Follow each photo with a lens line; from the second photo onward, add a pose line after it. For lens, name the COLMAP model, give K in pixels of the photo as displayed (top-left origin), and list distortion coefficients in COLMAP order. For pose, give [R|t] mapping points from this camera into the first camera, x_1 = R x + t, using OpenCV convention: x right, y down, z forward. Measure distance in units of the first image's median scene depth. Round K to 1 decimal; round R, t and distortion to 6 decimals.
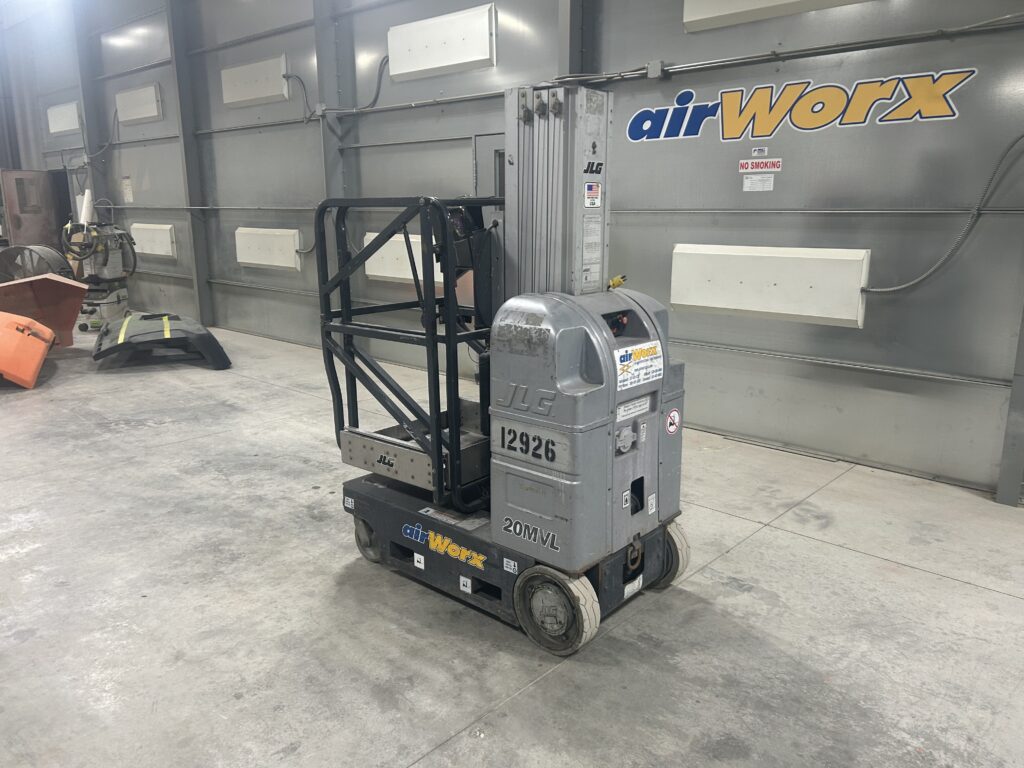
lens RADIAL K [[770.0, 0, 516.1], [0, 770.0, 385.1], [0, 0, 1]] dist [0.045178, -0.040963]
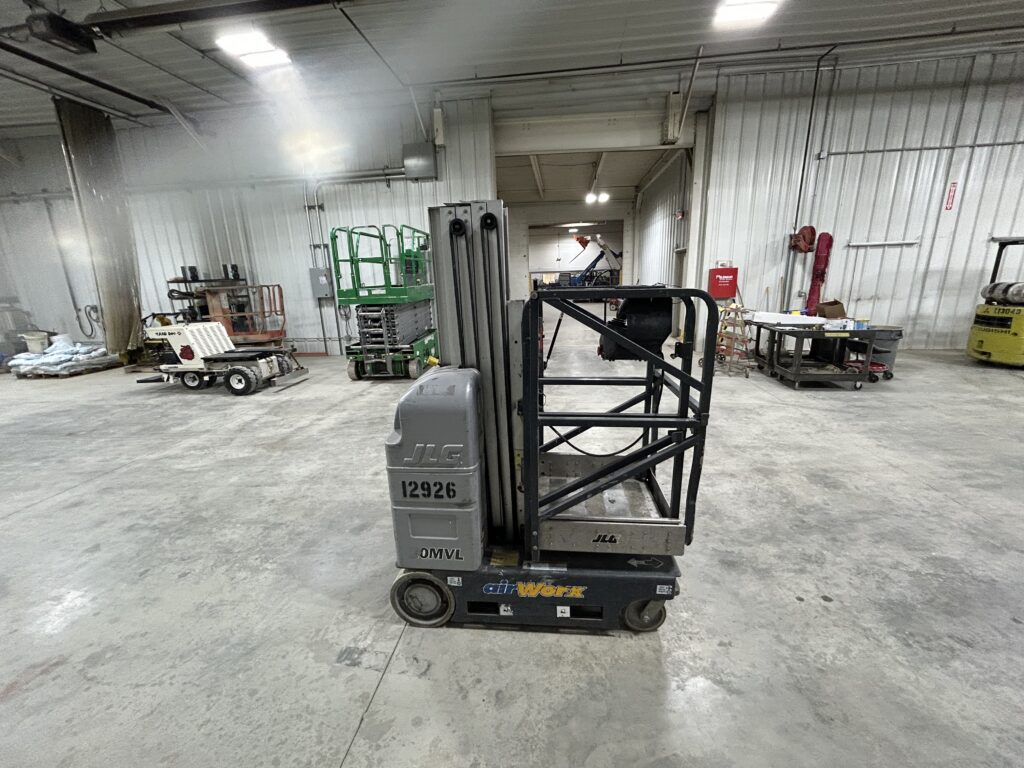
lens RADIAL K [[409.2, 0, 512.5], [0, 409.2, 382.6], [0, 0, 1]] dist [-0.000688, 0.000536]
pose [[-0.814193, 0.170221, -0.555081, 0.360891], [-0.099047, 0.901319, 0.421680, -0.356271], [0.572083, 0.398308, -0.716987, 1.407801]]
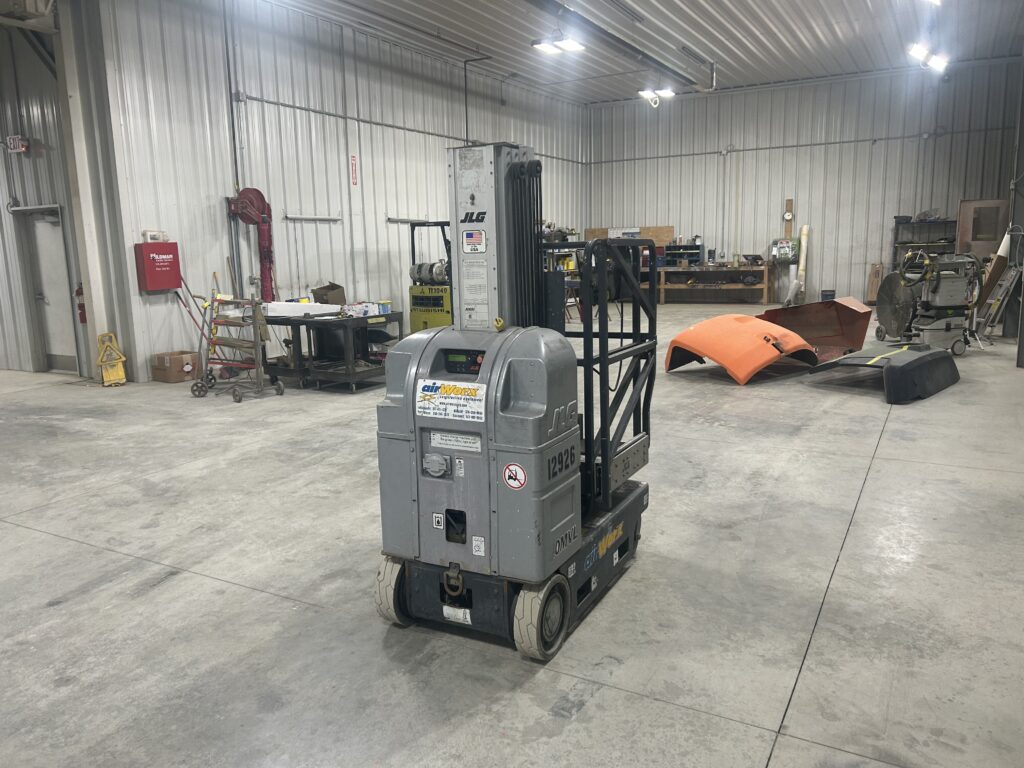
lens RADIAL K [[770.0, 0, 514.1], [0, 770.0, 376.9], [0, 0, 1]] dist [0.045178, -0.040963]
pose [[0.229051, 0.160530, -0.960086, 1.020398], [-0.195972, 0.973718, 0.116056, -0.169287], [0.953483, 0.161568, 0.254490, 0.691960]]
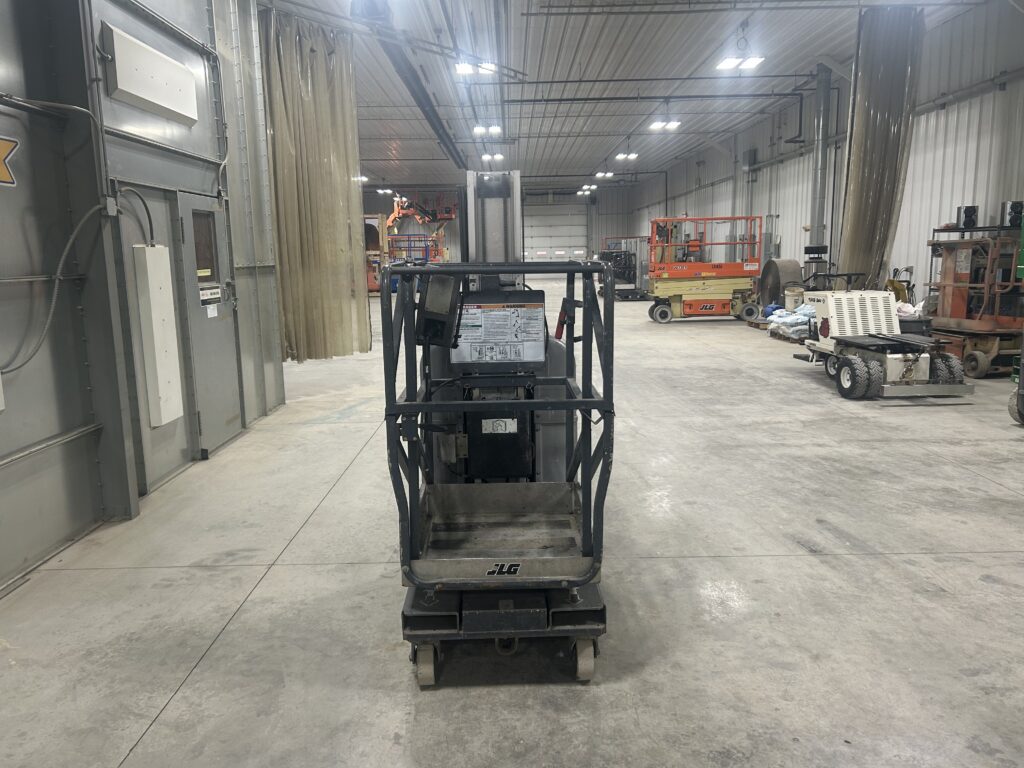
lens RADIAL K [[770.0, 0, 518.7], [0, 770.0, 384.2], [0, 0, 1]] dist [0.045178, -0.040963]
pose [[-0.679387, -0.112168, 0.725156, -0.783569], [0.183474, 0.930889, 0.315885, -0.390563], [-0.710472, 0.347655, -0.611854, 1.592506]]
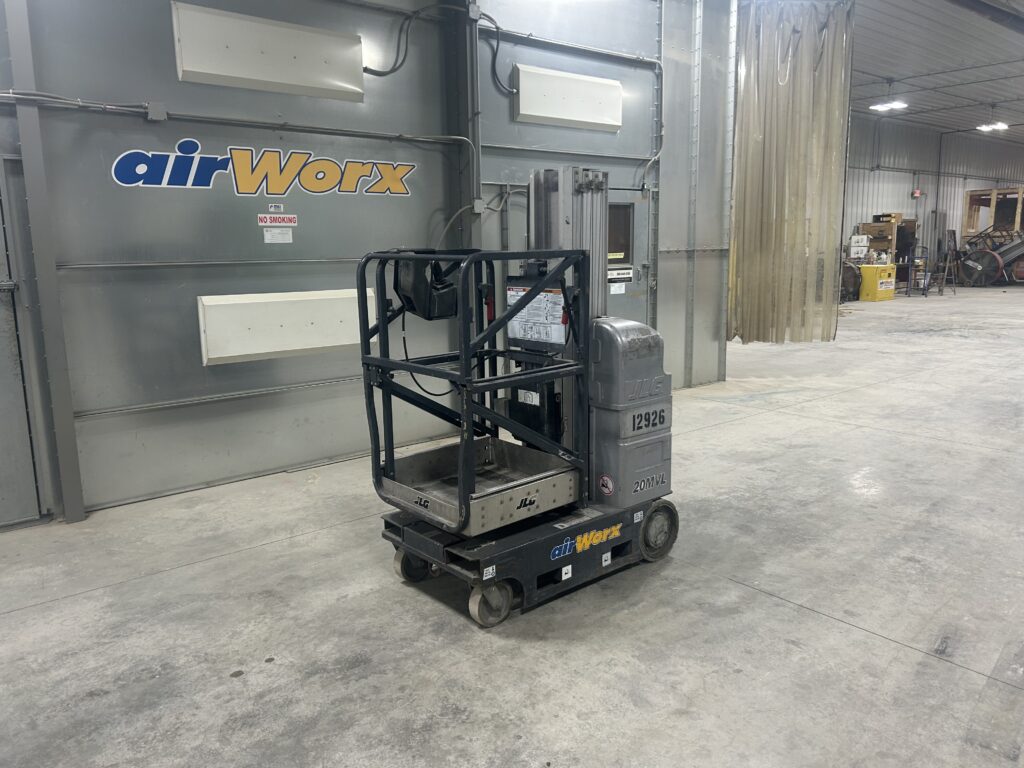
lens RADIAL K [[770.0, 0, 518.1], [0, 770.0, 378.9], [0, 0, 1]] dist [0.045178, -0.040963]
pose [[0.135013, -0.171648, 0.975863, -1.152736], [0.238275, 0.961604, 0.136173, -0.204006], [-0.961767, 0.214138, 0.170729, 0.806931]]
